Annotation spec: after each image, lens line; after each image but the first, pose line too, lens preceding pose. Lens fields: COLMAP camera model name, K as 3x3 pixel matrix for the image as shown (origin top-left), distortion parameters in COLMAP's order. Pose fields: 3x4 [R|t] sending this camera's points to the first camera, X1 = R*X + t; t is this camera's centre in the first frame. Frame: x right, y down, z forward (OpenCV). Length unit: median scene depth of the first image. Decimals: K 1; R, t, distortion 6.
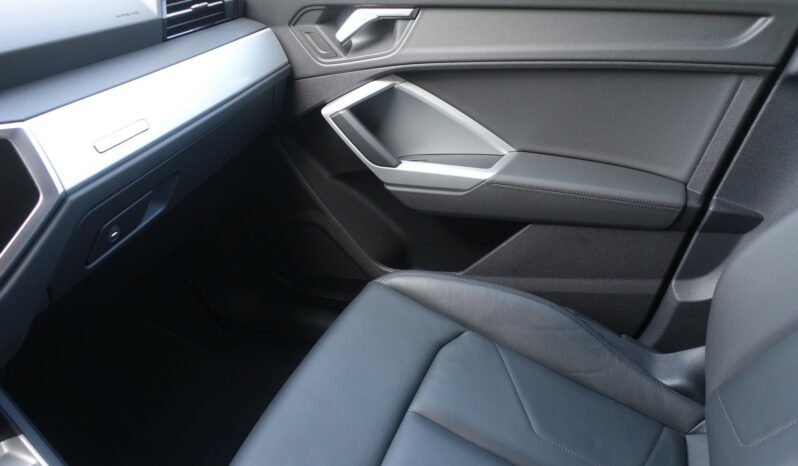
lens RADIAL K [[545.6, 0, 399.0], [0, 545.6, 233.0], [0, 0, 1]] dist [-0.003278, -0.001531]
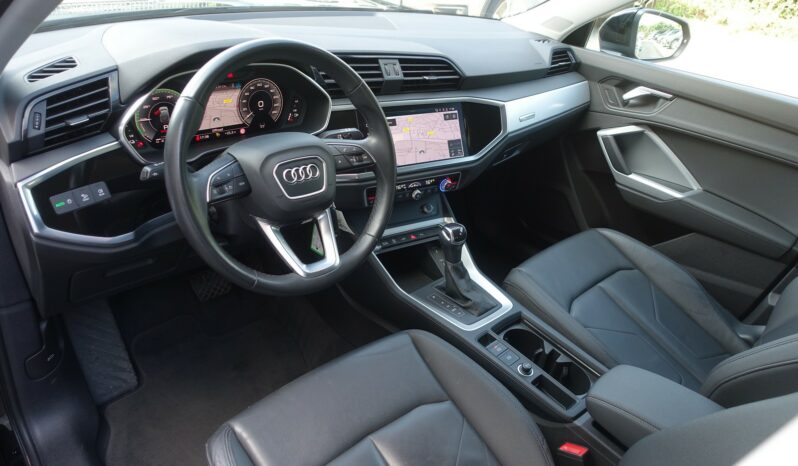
lens RADIAL K [[545.6, 0, 399.0], [0, 545.6, 233.0], [0, 0, 1]] dist [-0.003278, -0.001531]
pose [[0.893915, 0.357679, -0.270153, -0.126512], [-0.361904, 0.931527, 0.035815, 0.264868], [0.264465, 0.065754, 0.962151, -0.901561]]
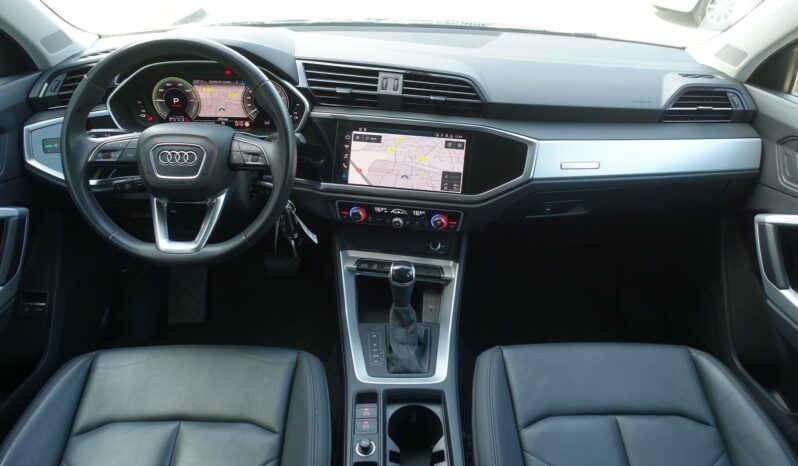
lens RADIAL K [[545.6, 0, 399.0], [0, 545.6, 233.0], [0, 0, 1]] dist [-0.003278, -0.001531]
pose [[0.417399, 0.522462, -0.743513, 0.454431], [-0.513599, 0.810614, 0.281286, -0.130351], [0.749663, 0.264459, 0.606685, -0.310625]]
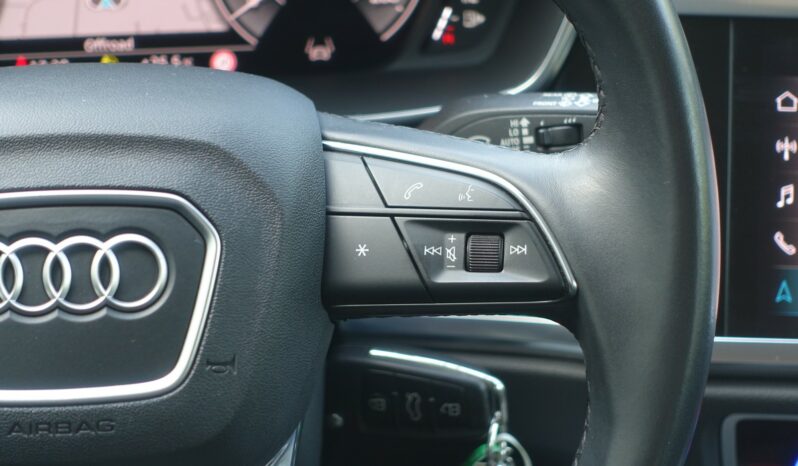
lens RADIAL K [[1687.2, 0, 399.0], [0, 1687.2, 233.0], [0, 0, 1]] dist [0.040517, -2.754769]
pose [[0.496401, 0.433336, -0.752200, -0.114614], [-0.479872, 0.859049, 0.178207, 0.101798], [0.723400, 0.272498, 0.634379, -0.302890]]
